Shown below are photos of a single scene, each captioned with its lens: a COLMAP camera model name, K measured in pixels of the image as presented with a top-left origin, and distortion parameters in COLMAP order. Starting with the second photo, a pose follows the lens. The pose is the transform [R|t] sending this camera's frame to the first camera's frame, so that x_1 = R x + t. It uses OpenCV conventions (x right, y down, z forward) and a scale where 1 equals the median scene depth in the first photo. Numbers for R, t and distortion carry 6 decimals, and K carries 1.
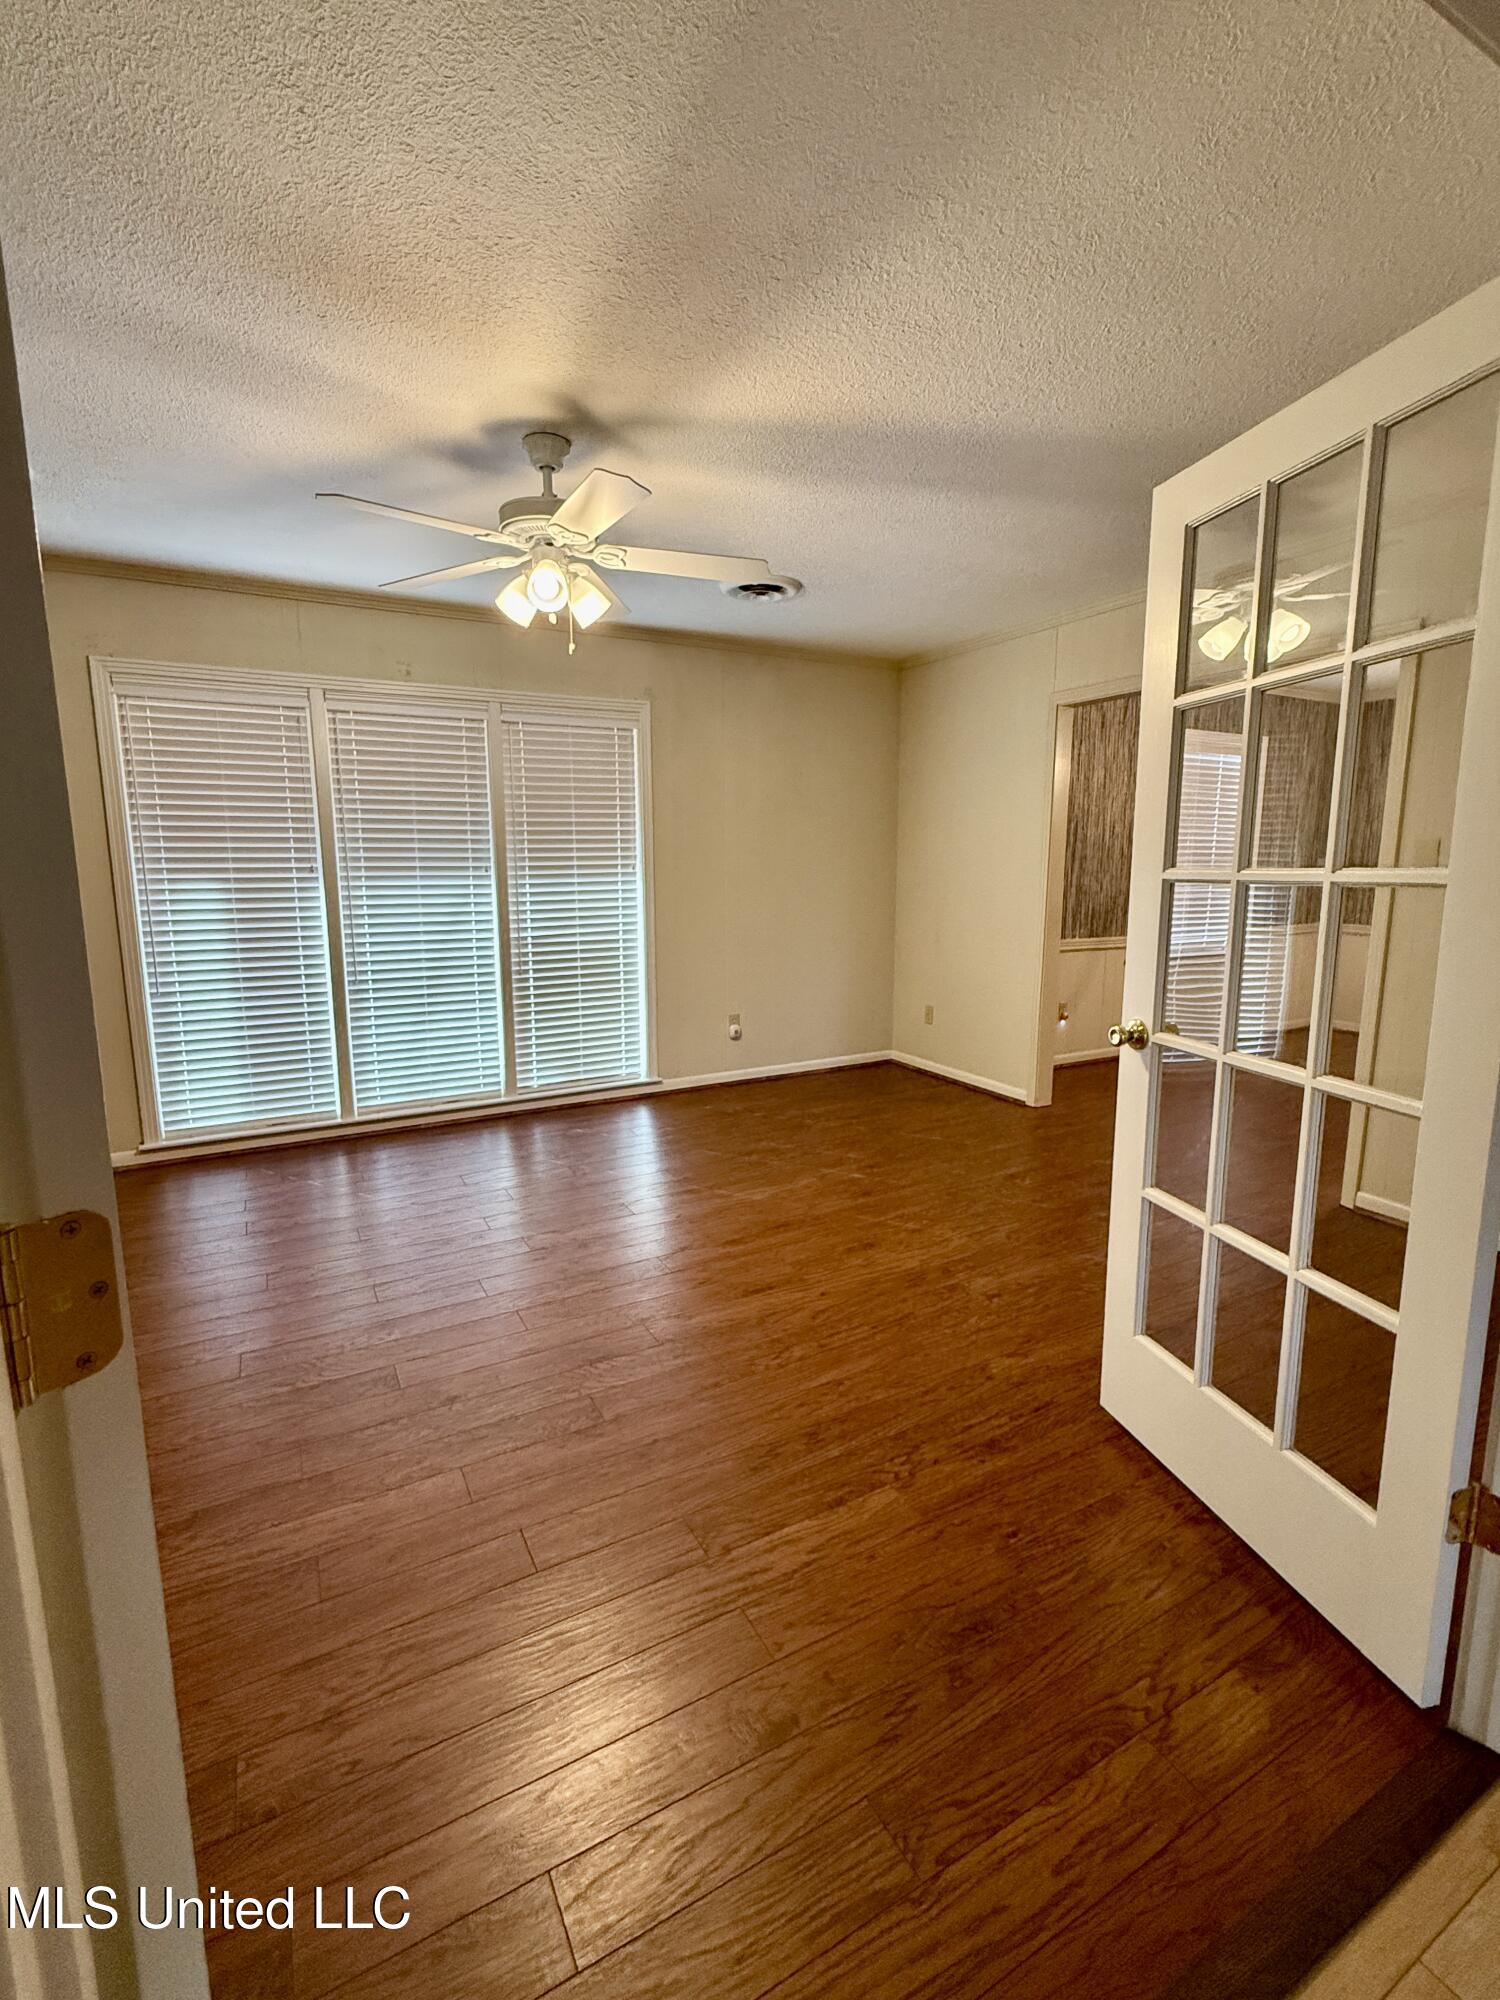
lens RADIAL K [[891.0, 0, 750.0], [0, 891.0, 1000.0], [0, 0, 1]] dist [0.002210, 0.000097]
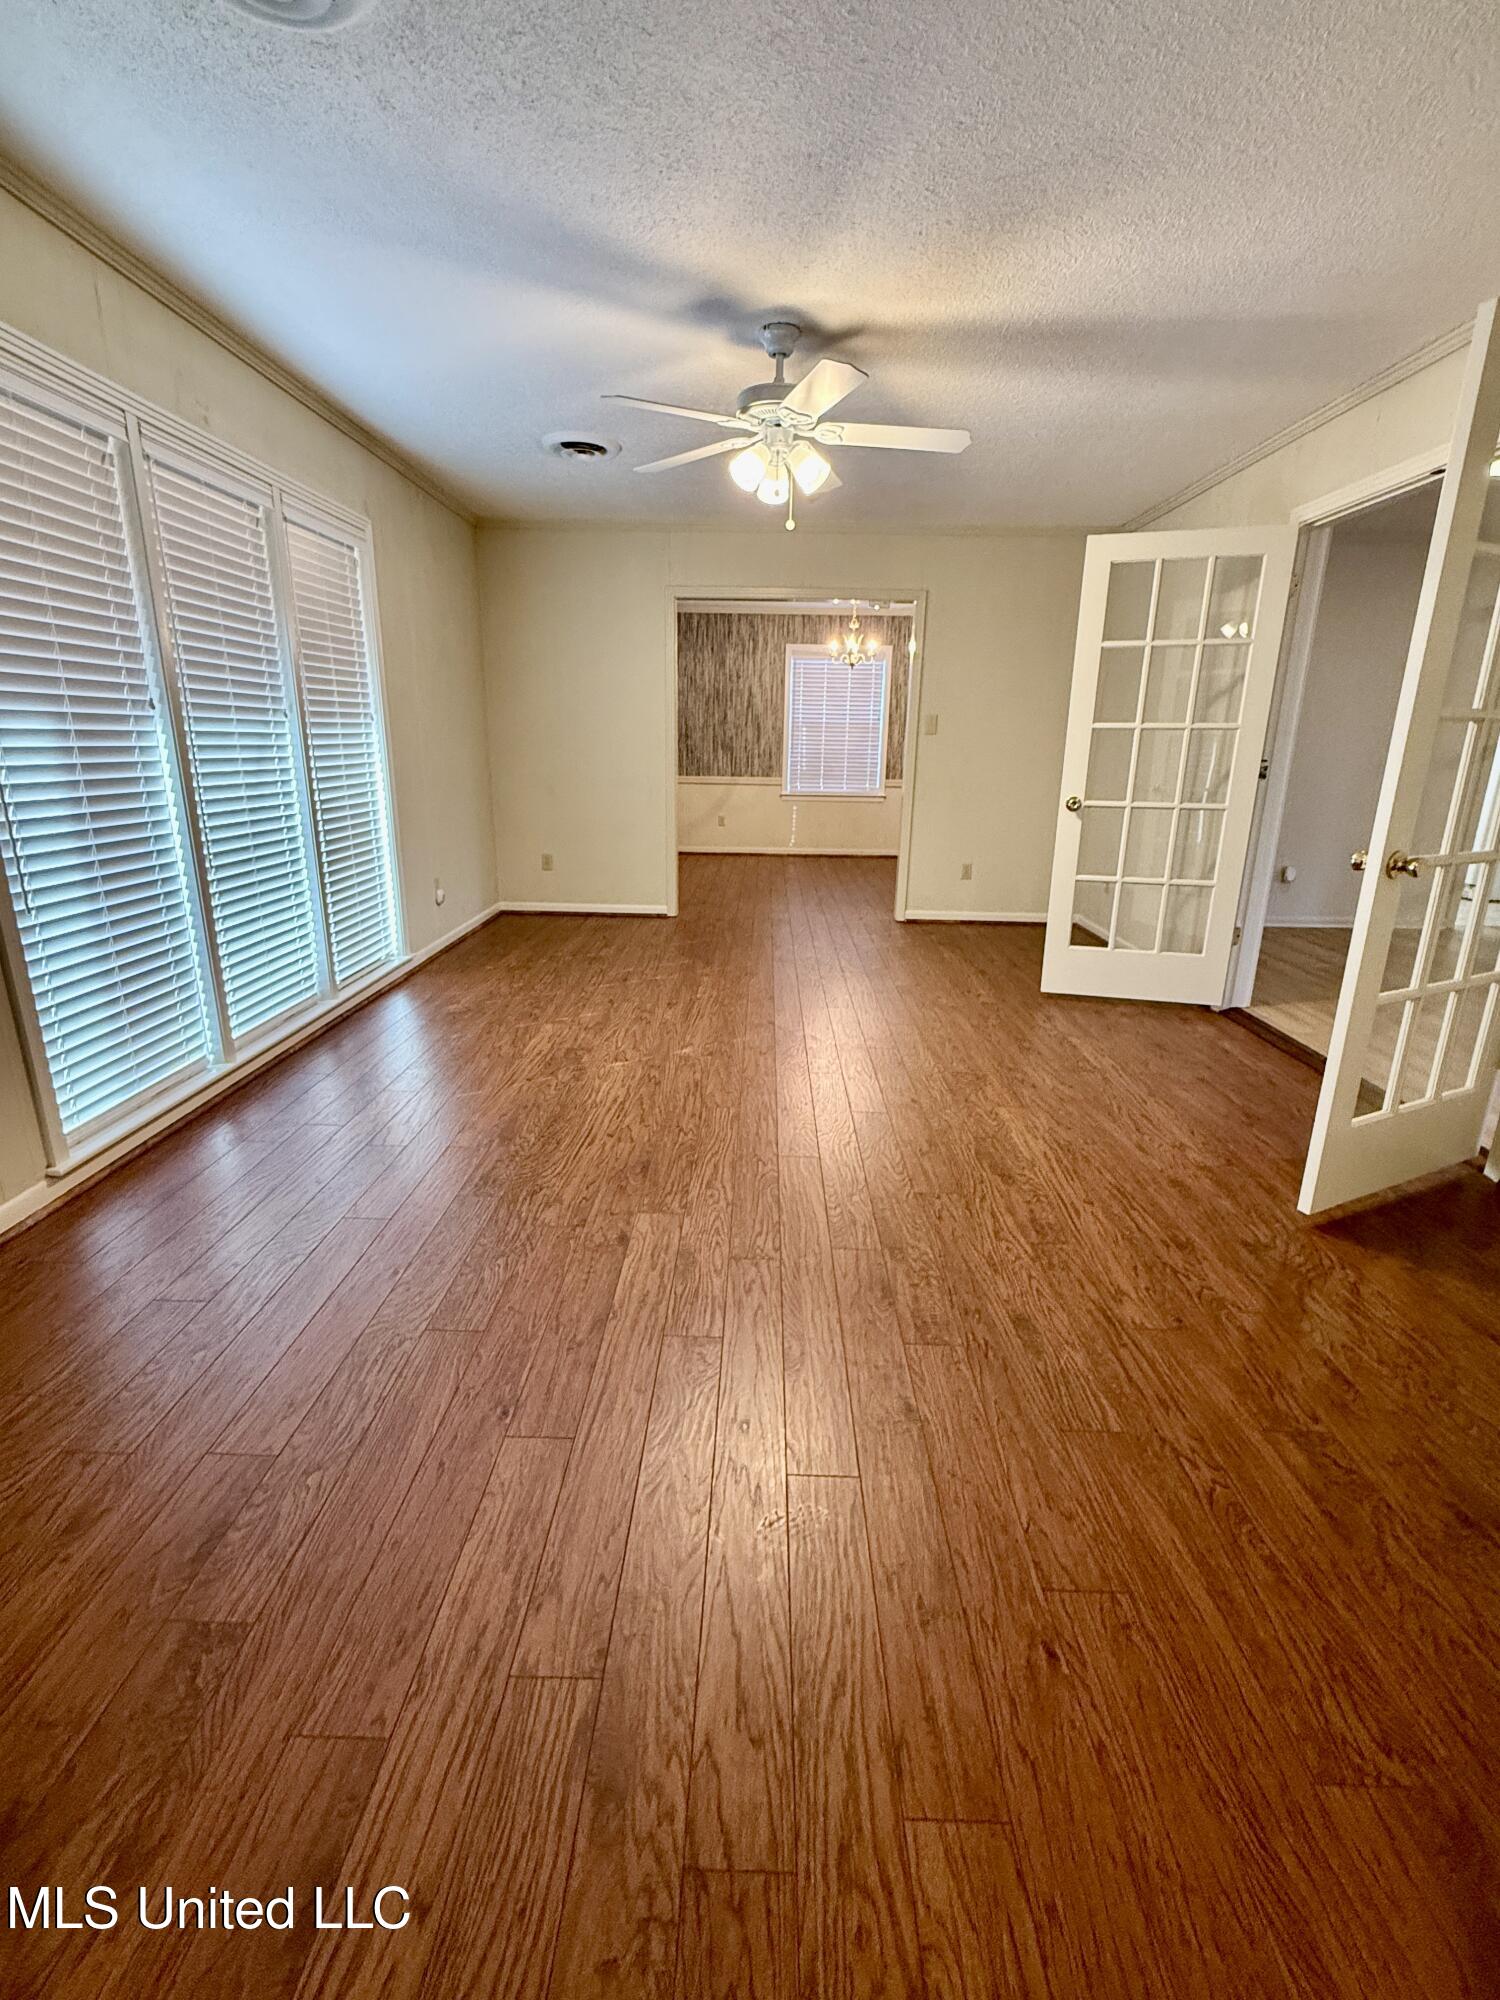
lens RADIAL K [[891.0, 0, 750.0], [0, 891.0, 1000.0], [0, 0, 1]] dist [0.002210, 0.000097]
pose [[0.496964, -0.232682, 0.835994, -1.410882], [0.118877, 0.972553, 0.200023, -0.018379], [-0.859590, -0.000024, 0.510984, 0.441897]]
